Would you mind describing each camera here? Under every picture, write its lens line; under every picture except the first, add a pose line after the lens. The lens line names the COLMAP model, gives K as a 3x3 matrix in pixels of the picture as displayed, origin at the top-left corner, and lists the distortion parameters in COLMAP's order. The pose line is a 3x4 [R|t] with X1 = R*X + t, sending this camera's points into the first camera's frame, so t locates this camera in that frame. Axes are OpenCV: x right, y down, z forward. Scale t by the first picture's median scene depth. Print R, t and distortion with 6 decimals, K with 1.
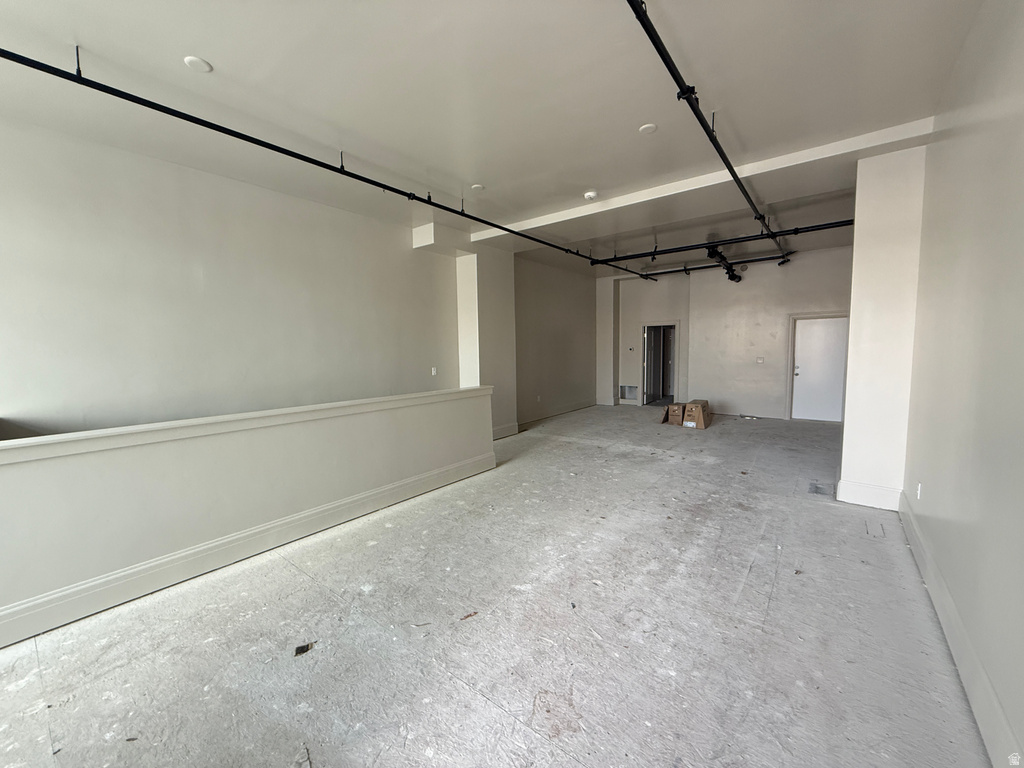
lens RADIAL K [[404.4, 0, 512.5], [0, 404.4, 386.6], [0, 0, 1]] dist [-0.000815, 0.000346]
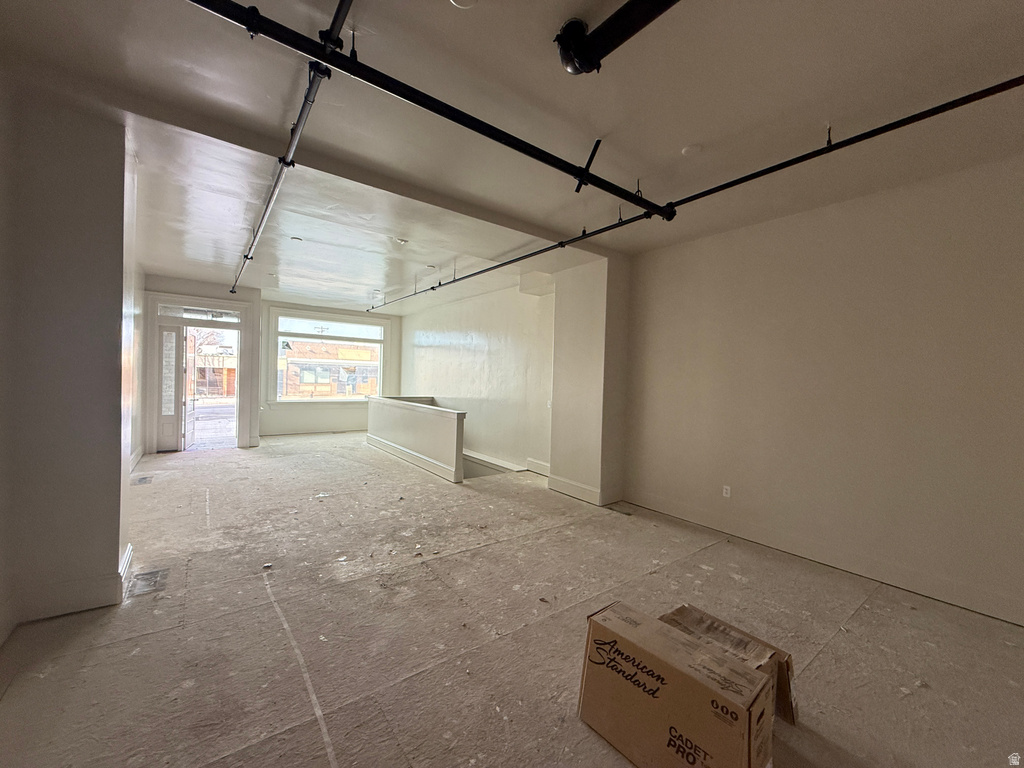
lens RADIAL K [[404.4, 0, 512.8], [0, 404.4, 380.2], [0, 0, 1]] dist [-0.000815, 0.000346]
pose [[-0.262961, 0.028155, -0.964396, 0.955497], [-0.101503, 0.993220, 0.056674, -0.162644], [0.959452, 0.112792, -0.258320, 1.317655]]
